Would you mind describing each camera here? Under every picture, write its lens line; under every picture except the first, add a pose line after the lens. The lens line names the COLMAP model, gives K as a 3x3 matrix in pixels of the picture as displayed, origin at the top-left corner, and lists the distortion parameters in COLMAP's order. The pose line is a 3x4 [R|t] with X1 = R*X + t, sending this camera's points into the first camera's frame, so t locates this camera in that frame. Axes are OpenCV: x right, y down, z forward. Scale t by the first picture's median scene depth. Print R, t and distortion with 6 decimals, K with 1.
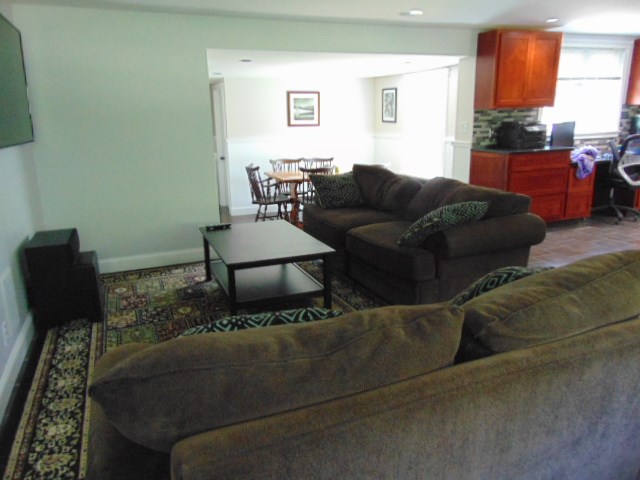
lens RADIAL K [[482.5, 0, 322.0], [0, 482.5, 238.0], [0, 0, 1]] dist [0.009516, 0.013518]
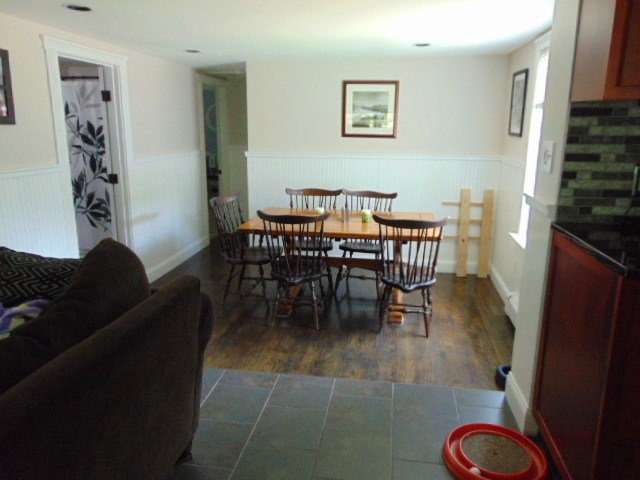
lens RADIAL K [[482.5, 0, 316.8], [0, 482.5, 239.9], [0, 0, 1]] dist [0.009516, 0.013518]
pose [[0.852241, 0.143351, -0.503127, 0.297265], [-0.149430, 0.988362, 0.028488, -0.139304], [0.501355, 0.050904, 0.863743, 0.557267]]
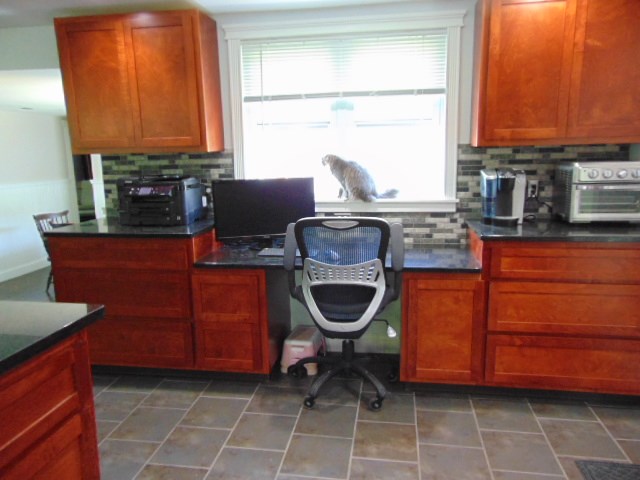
lens RADIAL K [[482.5, 0, 321.6], [0, 482.5, 241.8], [0, 0, 1]] dist [0.009516, 0.013518]
pose [[0.860579, 0.101200, -0.499162, 0.740104], [-0.128112, 0.991561, -0.019843, -0.155233], [0.492942, 0.081026, 0.866281, 0.535853]]
